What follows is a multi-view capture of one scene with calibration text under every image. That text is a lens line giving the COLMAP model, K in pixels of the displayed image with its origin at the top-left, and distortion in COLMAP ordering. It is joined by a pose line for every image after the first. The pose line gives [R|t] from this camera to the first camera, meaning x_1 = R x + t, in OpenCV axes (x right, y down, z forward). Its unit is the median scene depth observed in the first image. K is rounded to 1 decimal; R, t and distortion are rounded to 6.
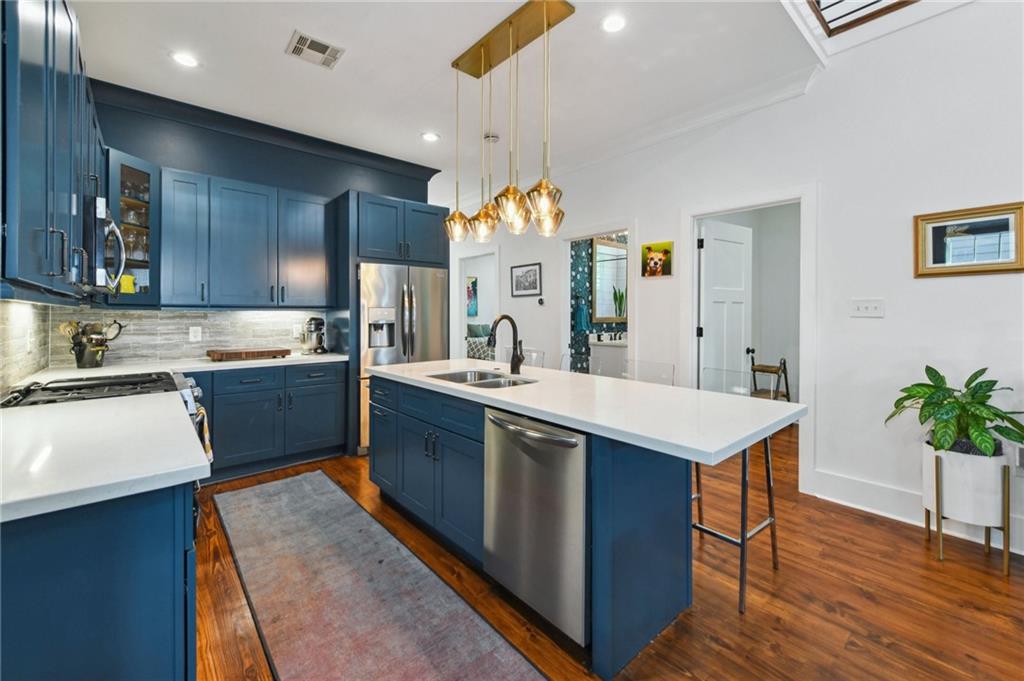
lens RADIAL K [[412.8, 0, 509.6], [0, 412.8, 313.5], [0, 0, 1]] dist [0.000602, 0.000033]
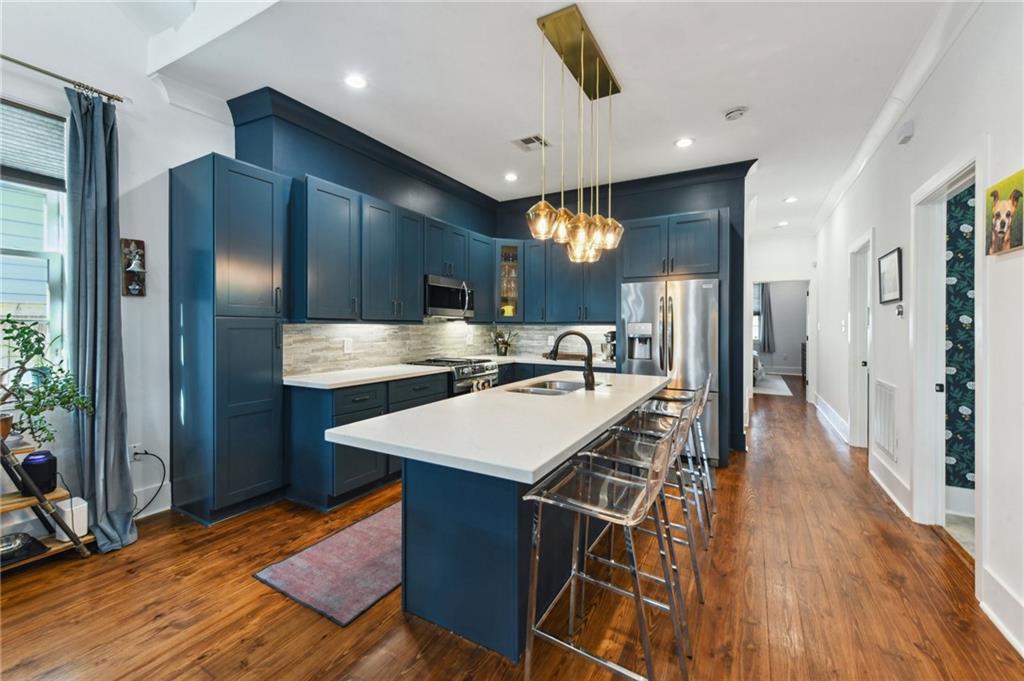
lens RADIAL K [[412.3, 0, 514.5], [0, 412.3, 326.0], [0, 0, 1]] dist [0.000186, 0.000031]
pose [[0.330646, 0.002758, -0.943751, 0.607329], [-0.003845, 0.999991, 0.001576, -0.006565], [0.943747, 0.003107, 0.330654, 0.334627]]
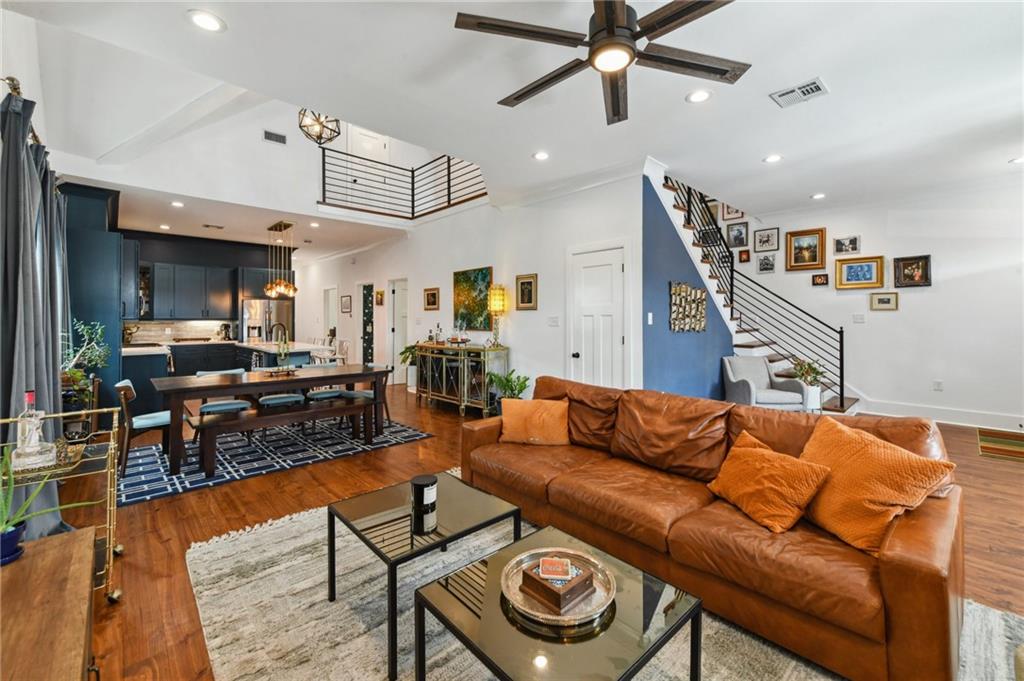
lens RADIAL K [[412.8, 0, 509.6], [0, 412.8, 313.5], [0, 0, 1]] dist [0.000602, 0.000033]
pose [[0.999333, 0.000159, 0.036518, 0.993234], [0.000164, 0.999961, -0.008853, -0.025845], [-0.036518, 0.008853, 0.999294, -1.288914]]
